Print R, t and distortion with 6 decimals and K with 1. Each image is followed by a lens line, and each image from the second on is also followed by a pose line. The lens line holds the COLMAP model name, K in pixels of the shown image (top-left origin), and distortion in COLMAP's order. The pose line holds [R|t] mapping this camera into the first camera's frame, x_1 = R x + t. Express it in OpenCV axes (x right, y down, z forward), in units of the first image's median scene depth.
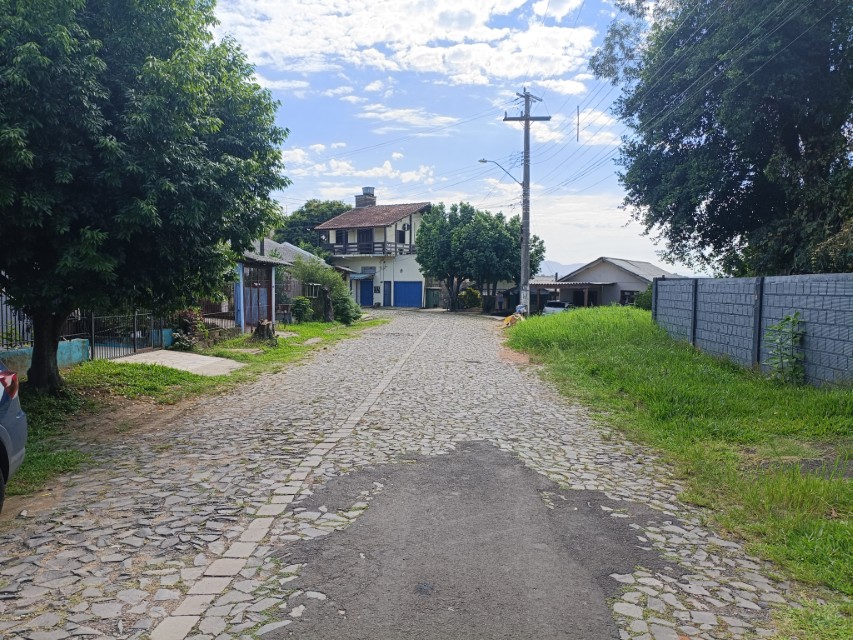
lens RADIAL K [[674.5, 0, 425.1], [0, 674.5, 332.3], [0, 0, 1]] dist [0.069864, -0.104747]
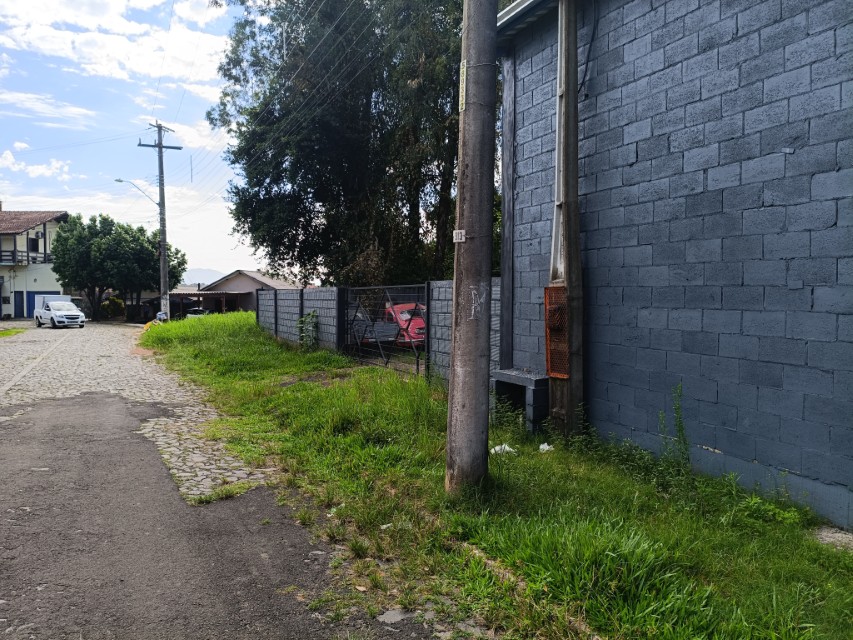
lens RADIAL K [[757.3, 0, 425.3], [0, 757.3, 339.6], [0, 0, 1]] dist [-0.001085, 0.073477]
pose [[0.901557, -0.033192, 0.431385, -0.005610], [0.037000, 0.999315, -0.000438, 0.017968], [-0.431075, 0.016356, 0.902168, -0.268394]]
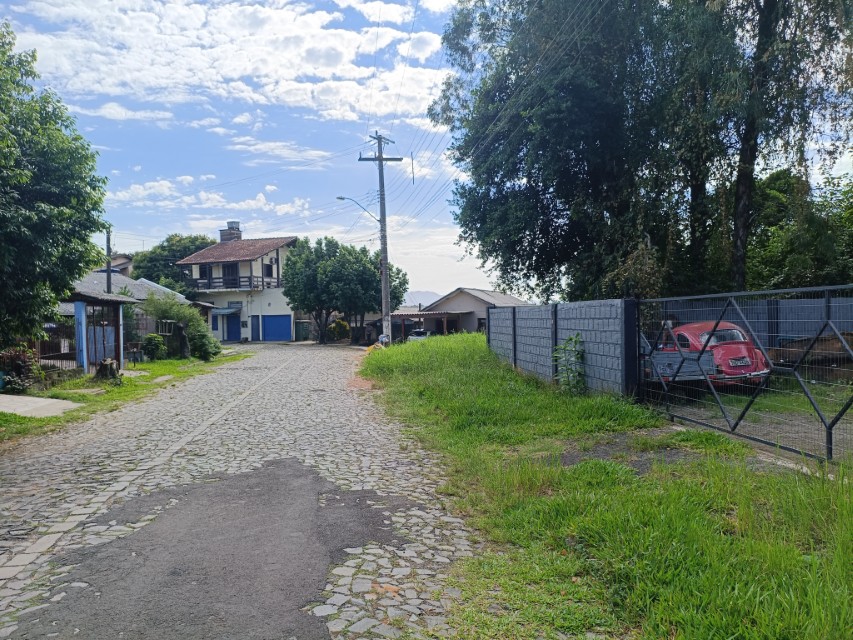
lens RADIAL K [[676.2, 0, 434.7], [0, 676.2, 336.0], [0, 0, 1]] dist [0.093028, -0.137315]
pose [[0.983510, -0.034384, 0.177556, 0.030484], [0.041405, 0.998494, -0.035994, 0.002187], [-0.176051, 0.042752, 0.983452, -0.038100]]
